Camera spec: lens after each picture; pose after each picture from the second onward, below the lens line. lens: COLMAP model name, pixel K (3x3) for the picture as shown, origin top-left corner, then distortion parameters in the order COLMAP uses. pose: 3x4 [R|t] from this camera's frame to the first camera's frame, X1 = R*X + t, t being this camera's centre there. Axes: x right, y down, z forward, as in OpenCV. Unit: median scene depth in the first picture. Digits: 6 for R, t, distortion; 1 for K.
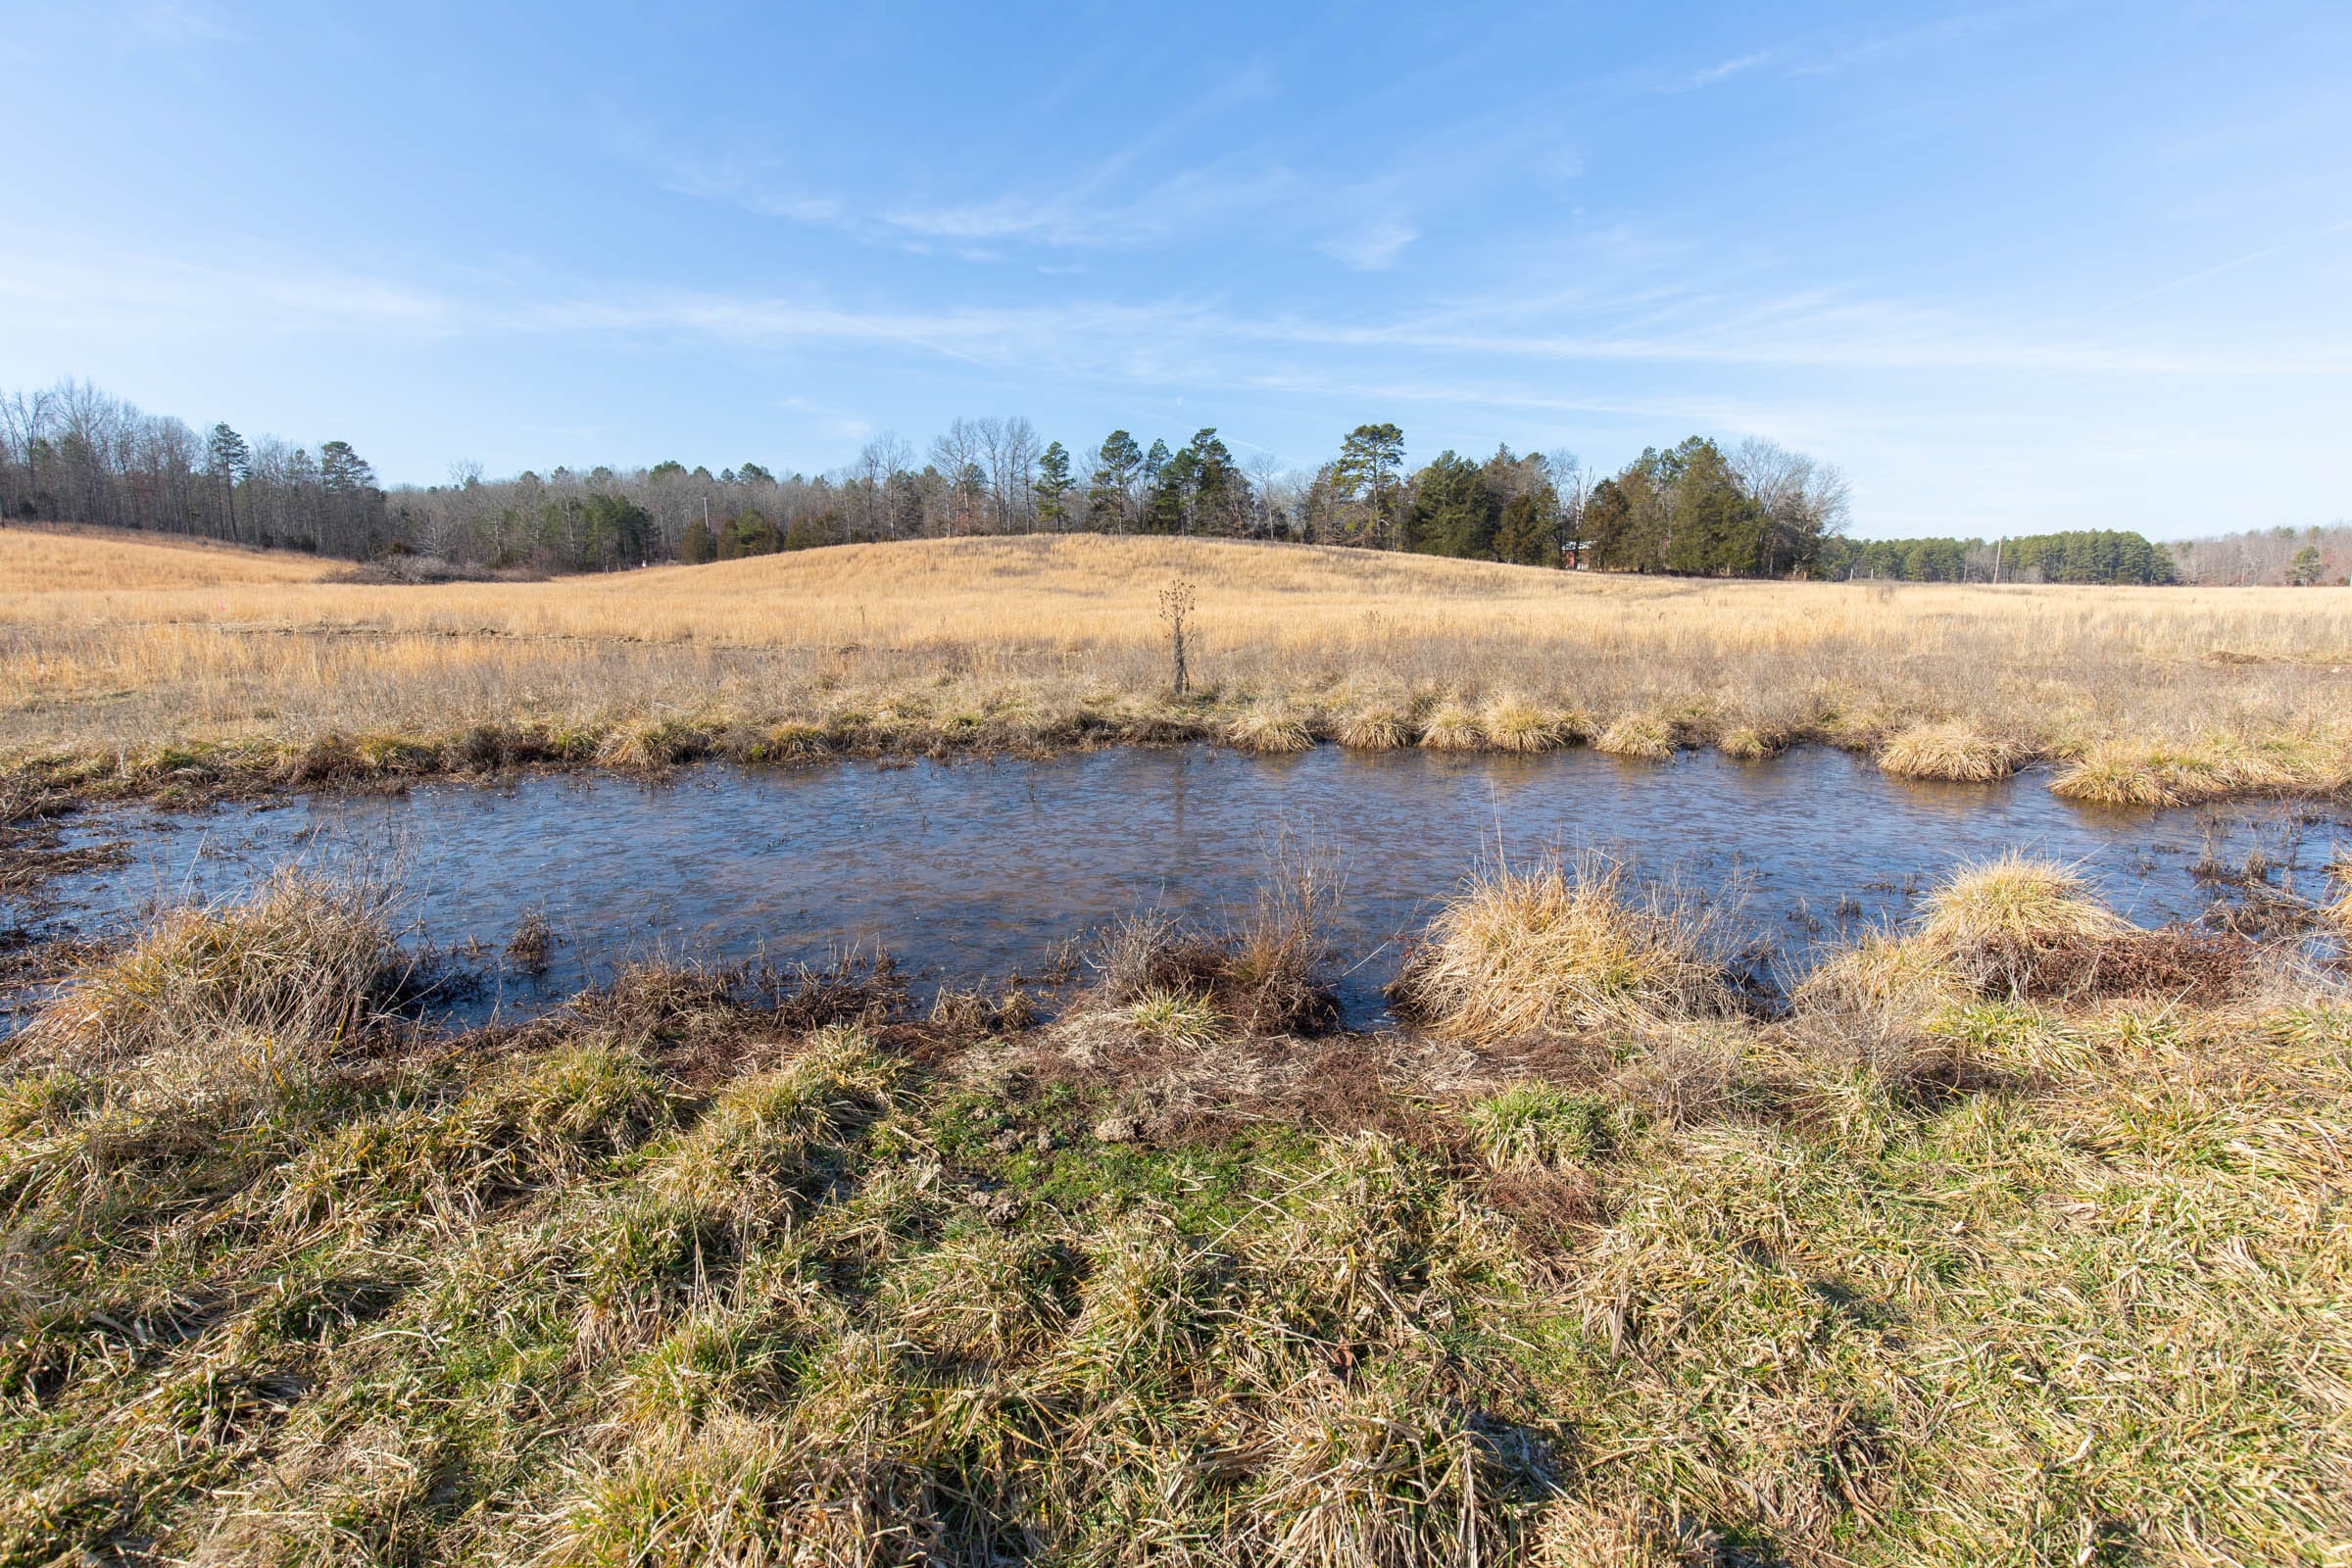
lens RADIAL K [[1042.4, 0, 1195.6], [0, 1042.4, 773.5], [0, 0, 1]] dist [0.003448, 0.000571]
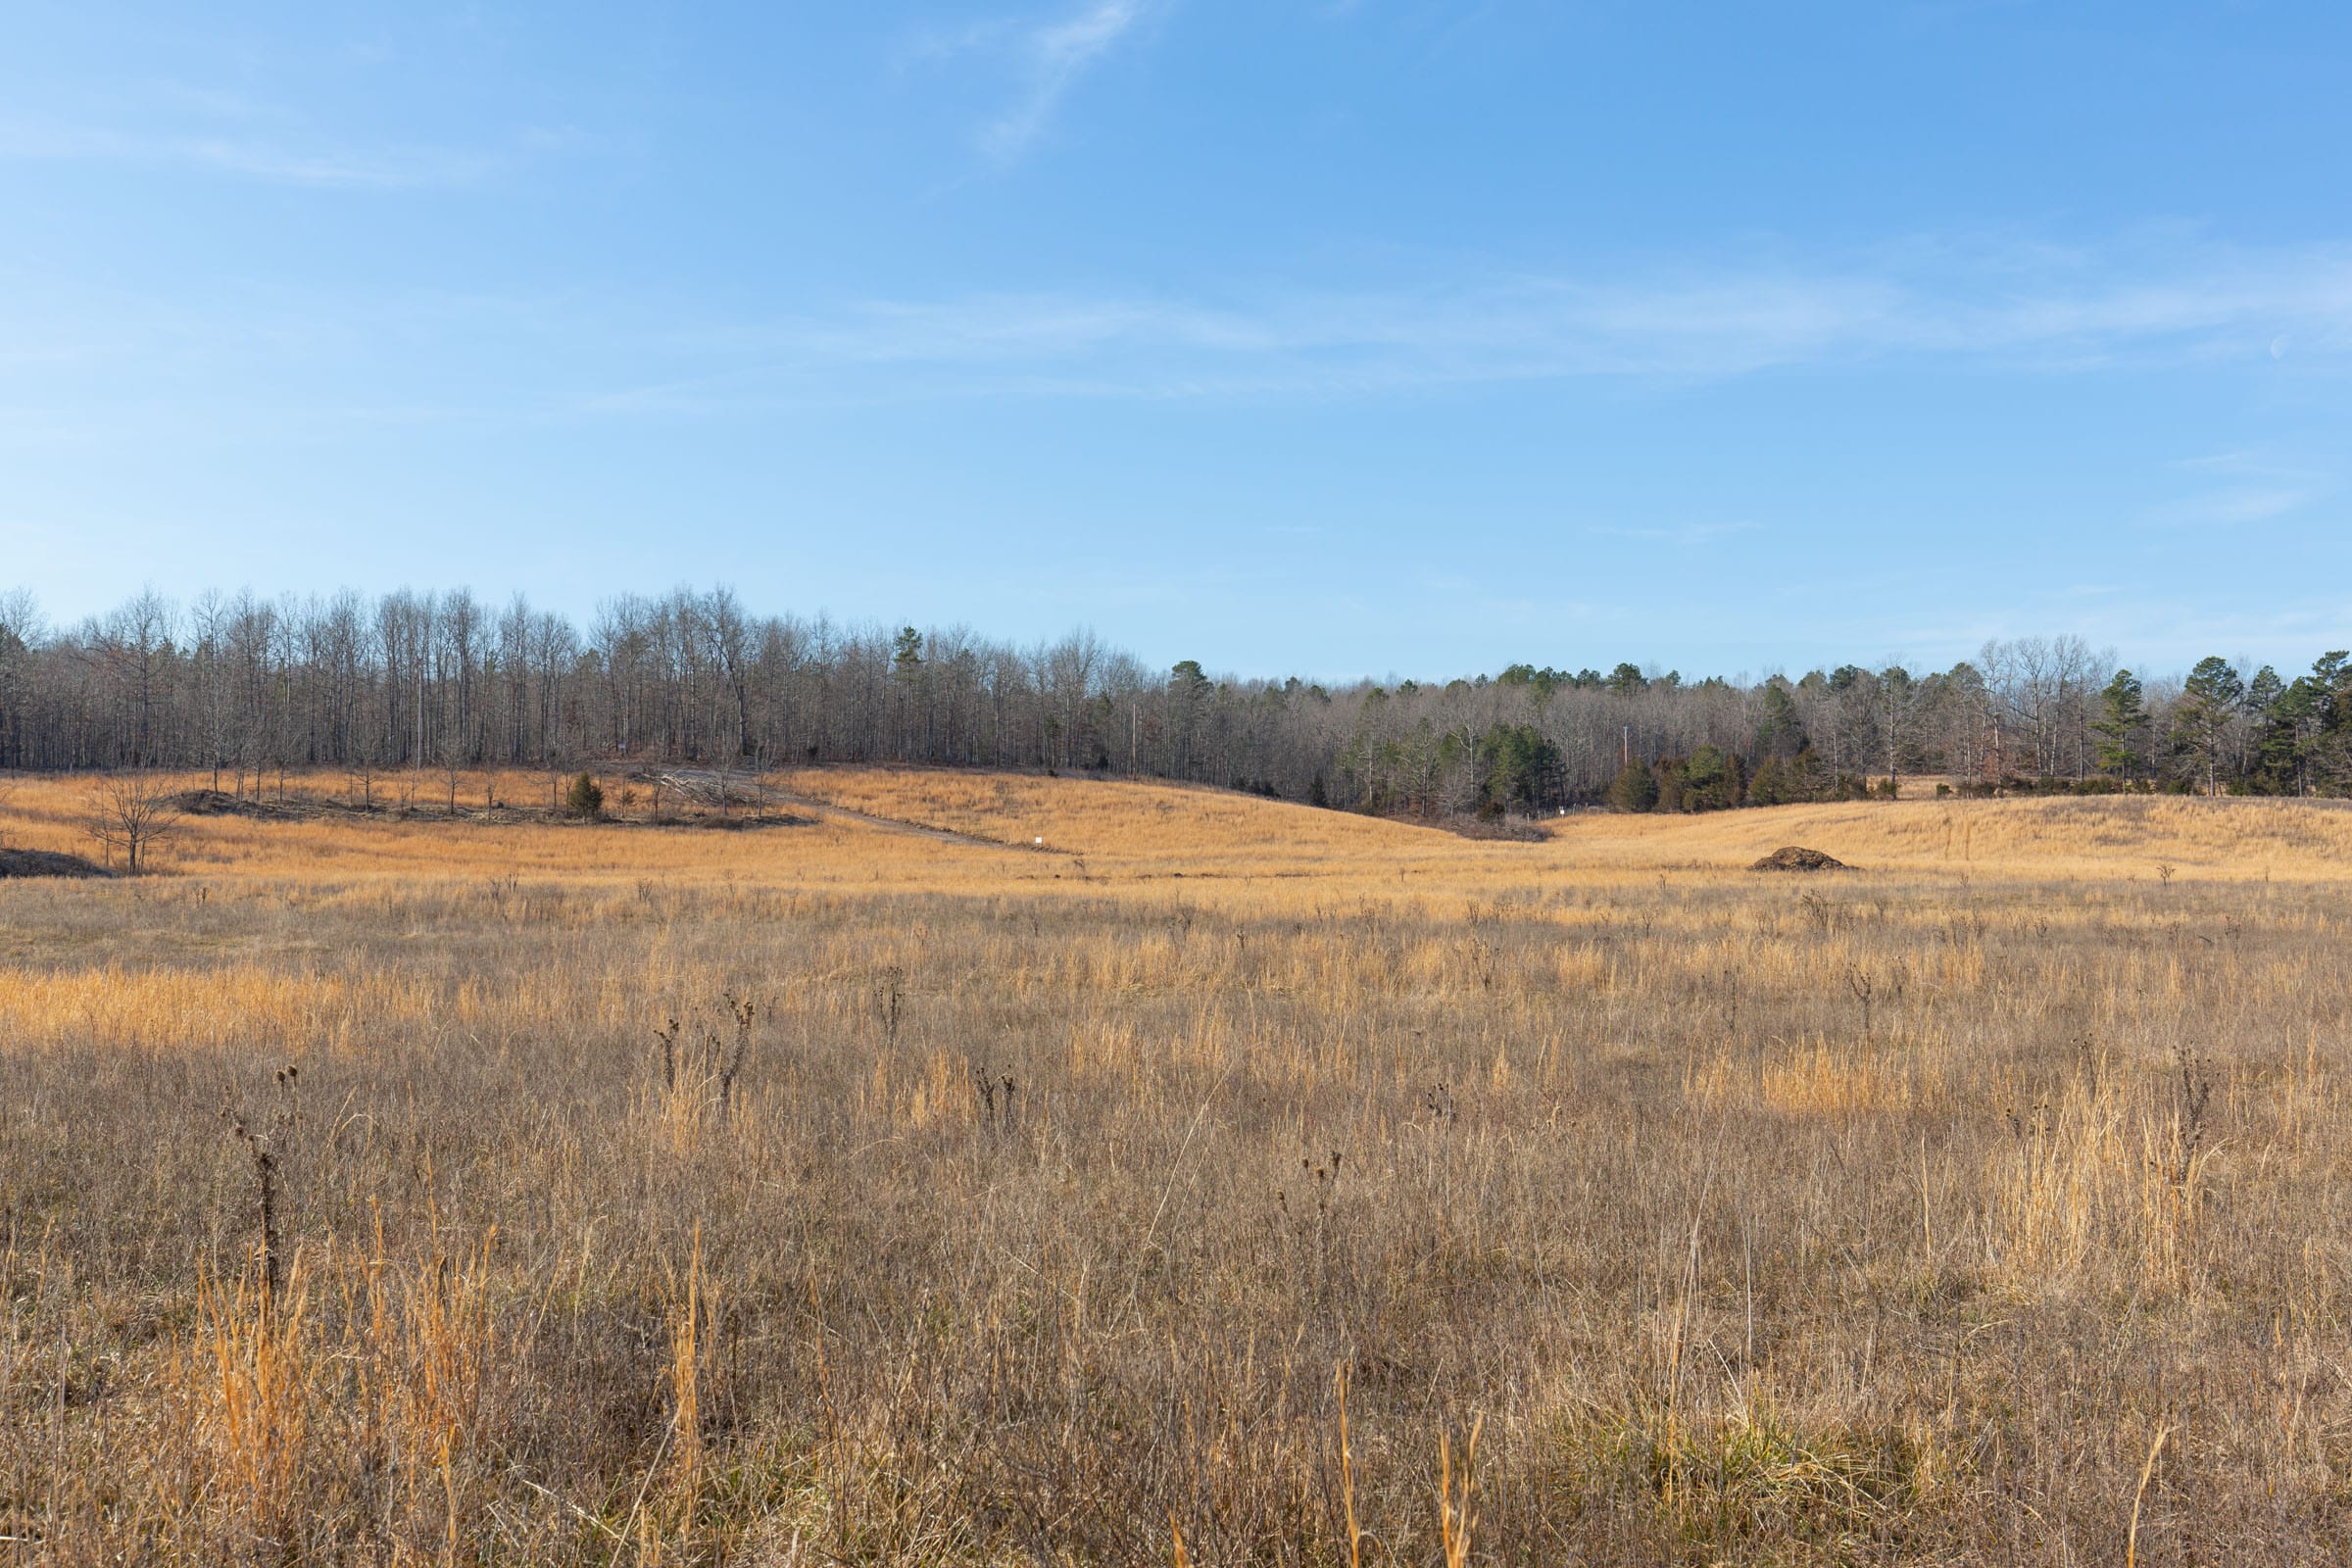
lens RADIAL K [[2412.2, 0, 1181.3], [0, 2412.2, 732.9], [0, 0, 1]] dist [0.005146, 0.003711]
pose [[0.896810, -0.002207, -0.442411, 0.035704], [-0.093467, 0.976471, -0.194338, 0.154475], [0.432431, 0.215635, 0.875503, -0.918878]]
